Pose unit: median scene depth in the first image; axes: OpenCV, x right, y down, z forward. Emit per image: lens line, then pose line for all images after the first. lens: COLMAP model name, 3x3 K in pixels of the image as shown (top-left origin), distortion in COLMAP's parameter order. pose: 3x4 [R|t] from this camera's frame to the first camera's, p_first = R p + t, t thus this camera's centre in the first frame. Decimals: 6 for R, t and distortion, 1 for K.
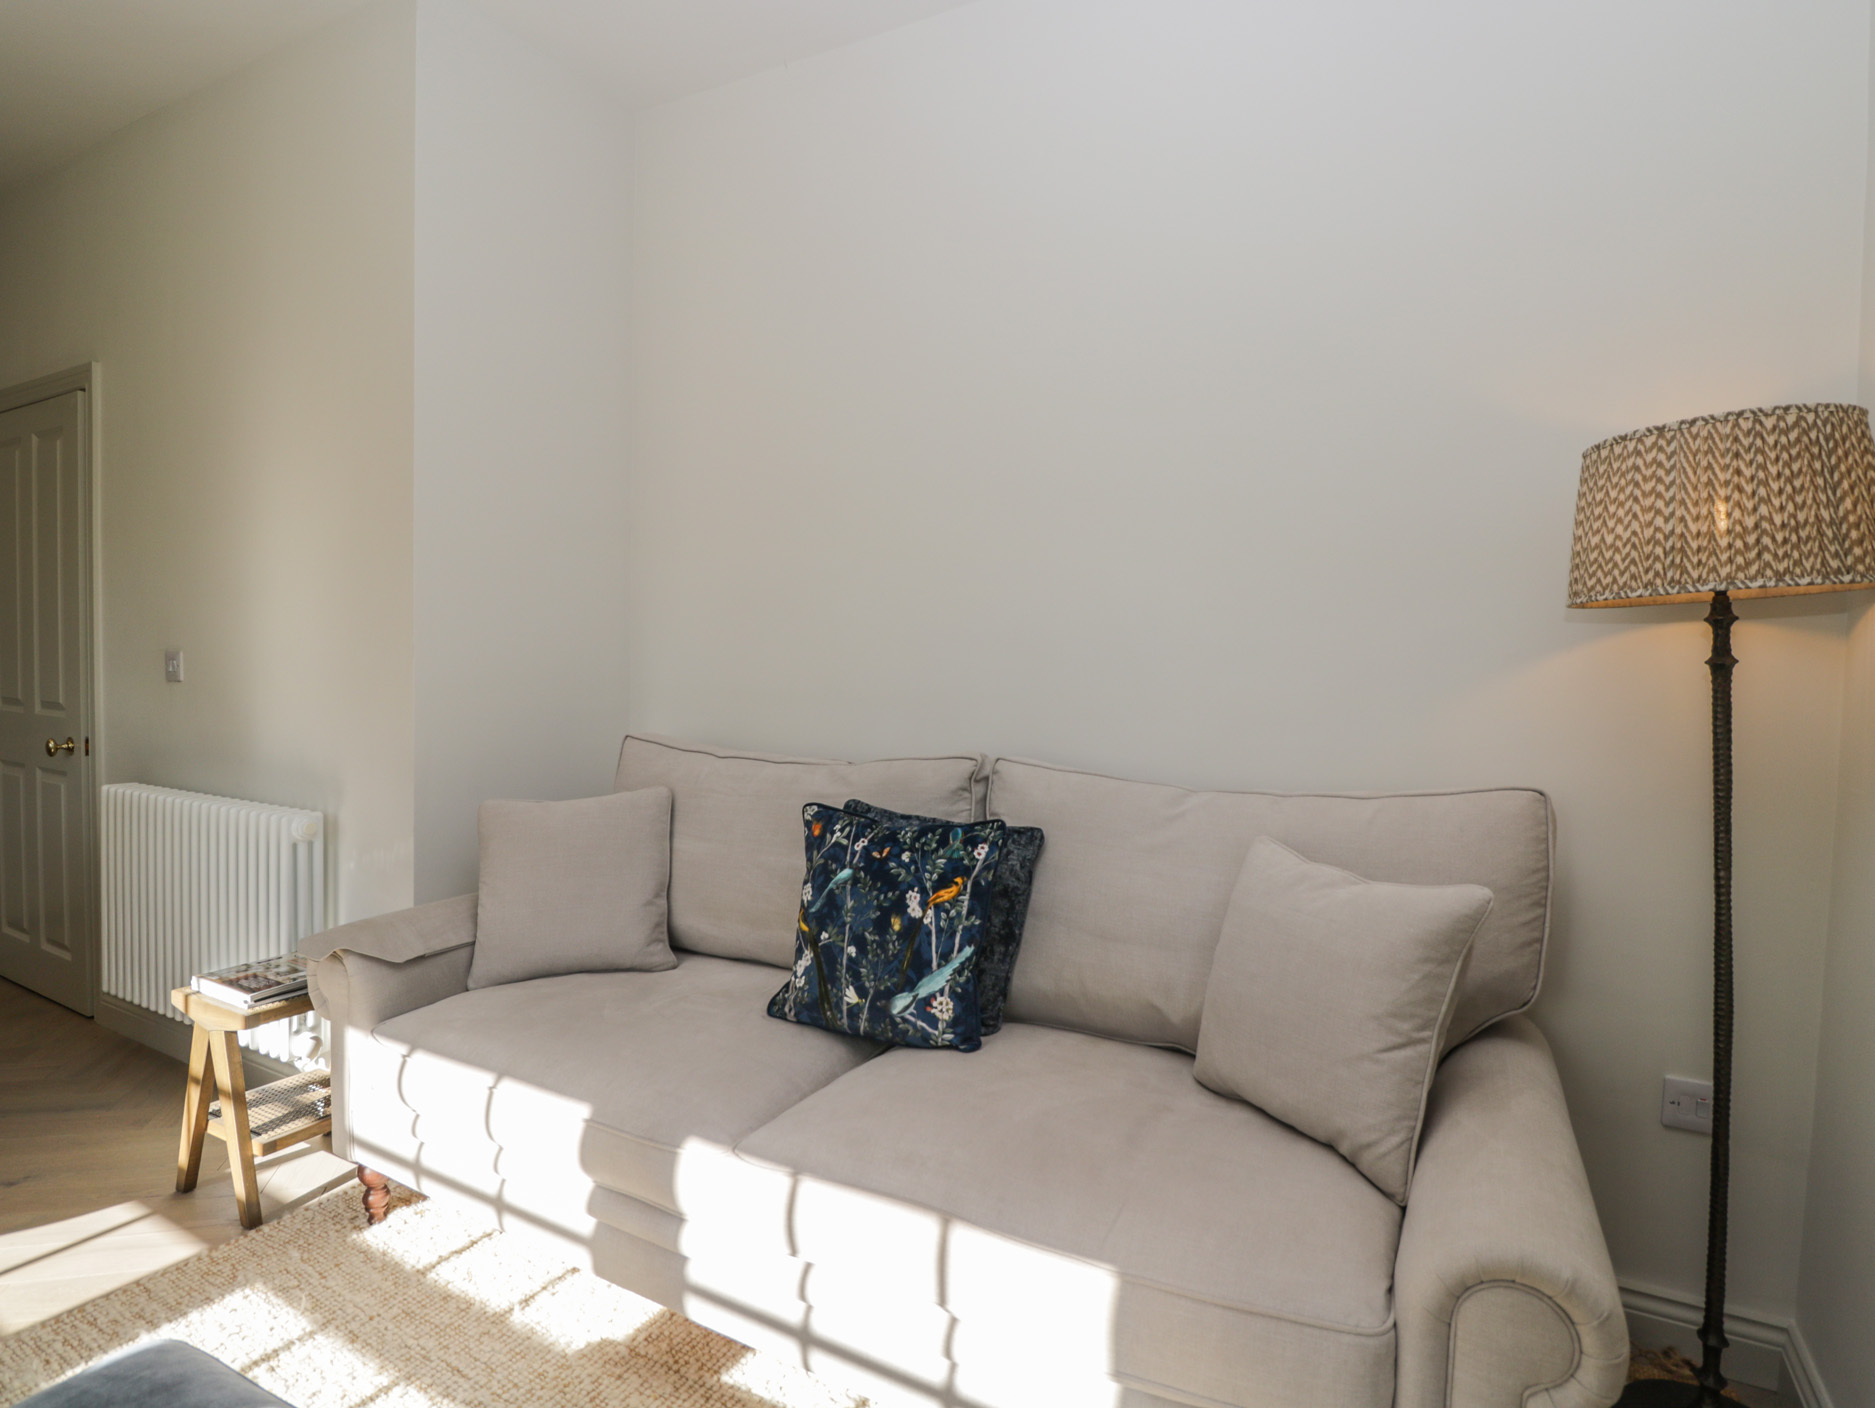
lens RADIAL K [[992.0, 0, 941.4], [0, 992.0, 688.9], [0, 0, 1]] dist [0.004817, 0.000641]
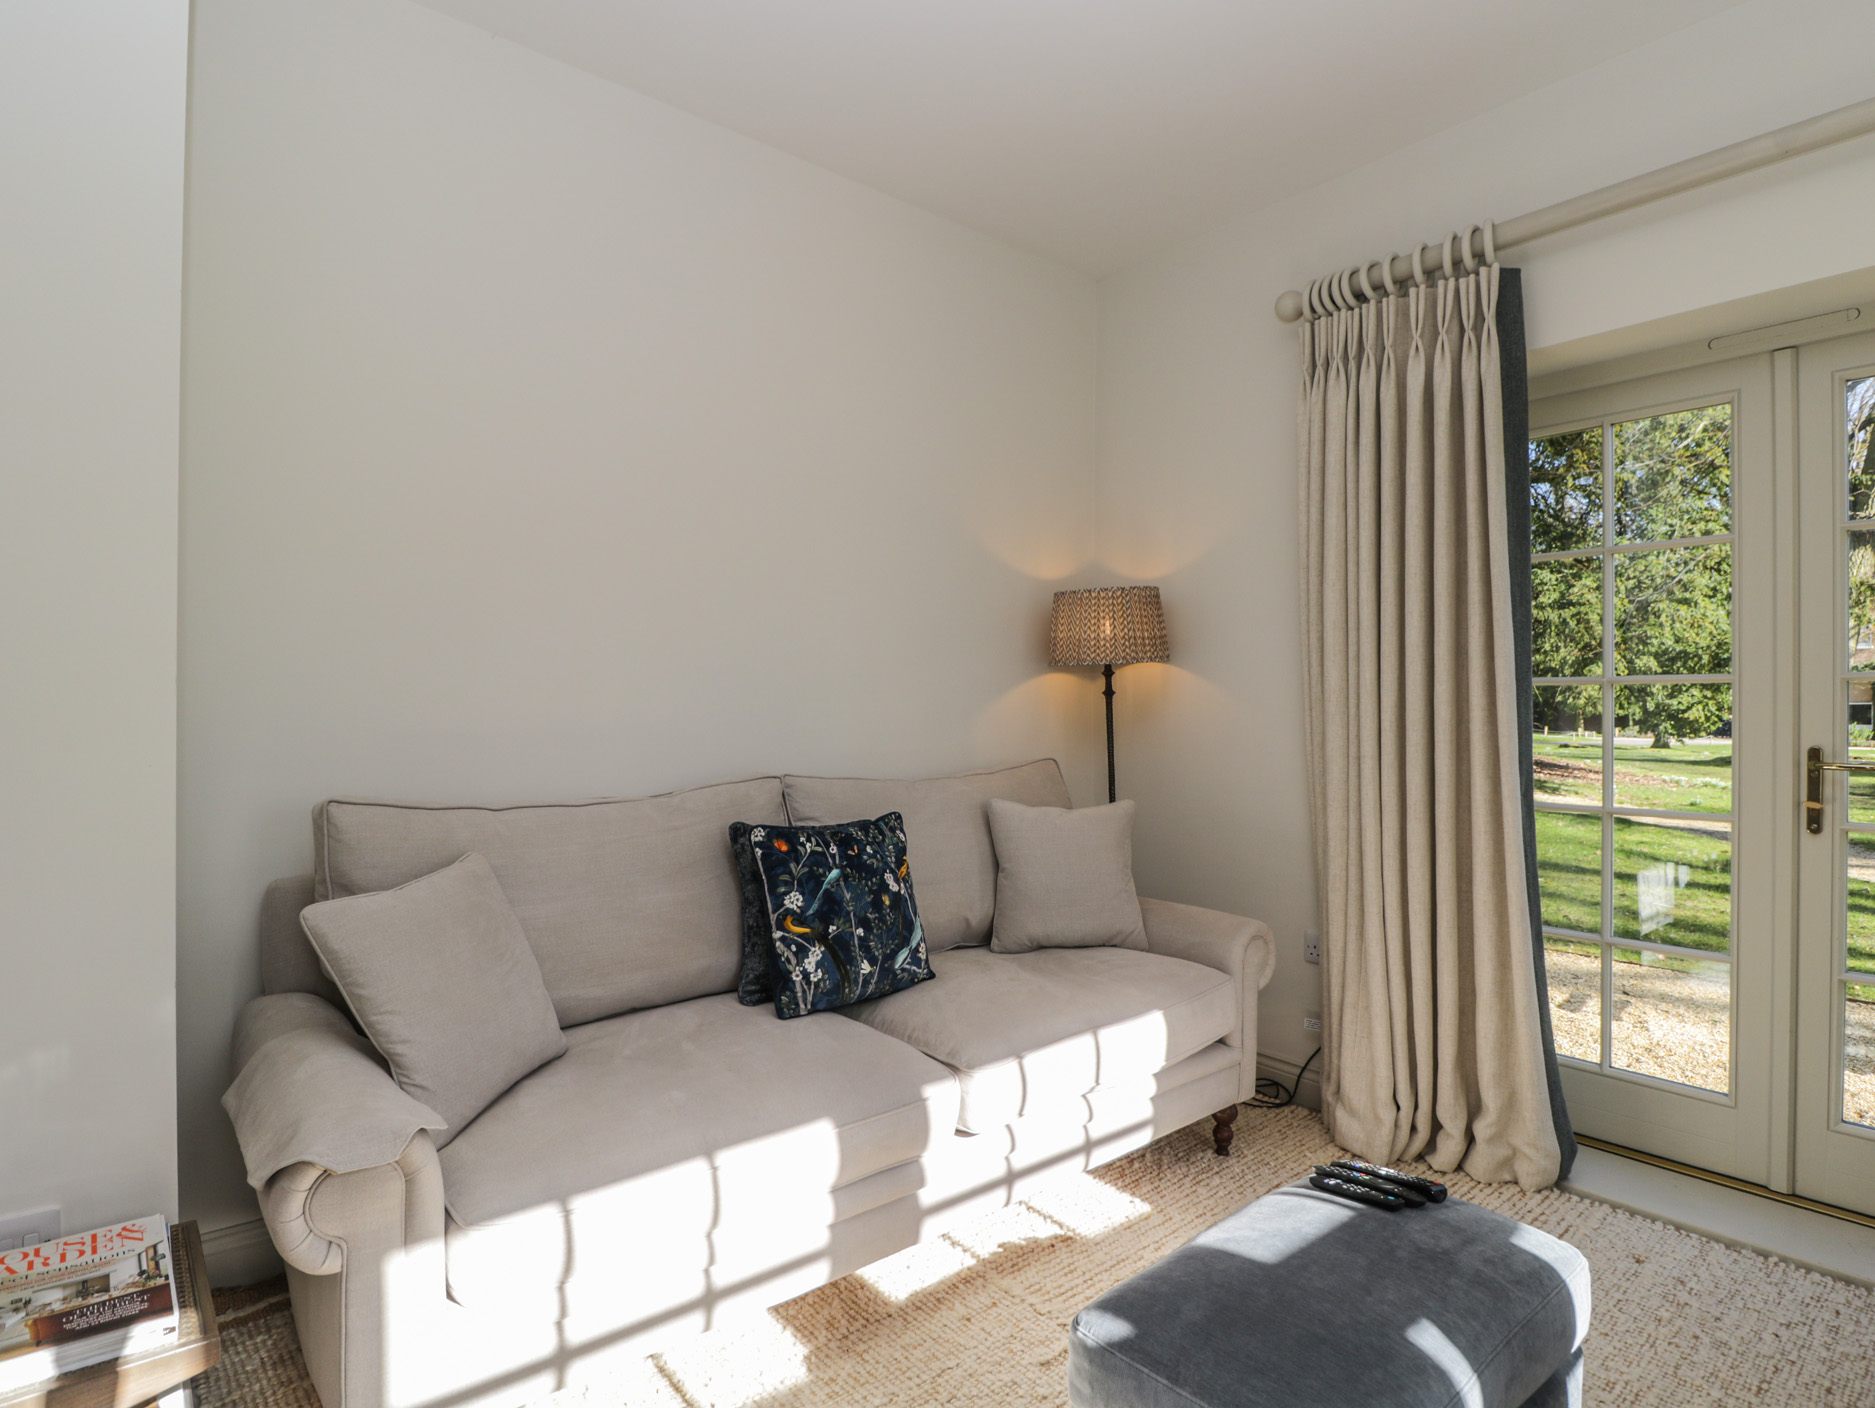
lens RADIAL K [[992.0, 0, 943.1], [0, 992.0, 706.4], [0, 0, 1]] dist [0.004817, 0.000641]
pose [[0.355743, -0.010200, 0.934528, -1.200261], [0.031914, 0.999490, -0.001240, -0.008816], [-0.934039, 0.030265, 0.355887, 0.463971]]
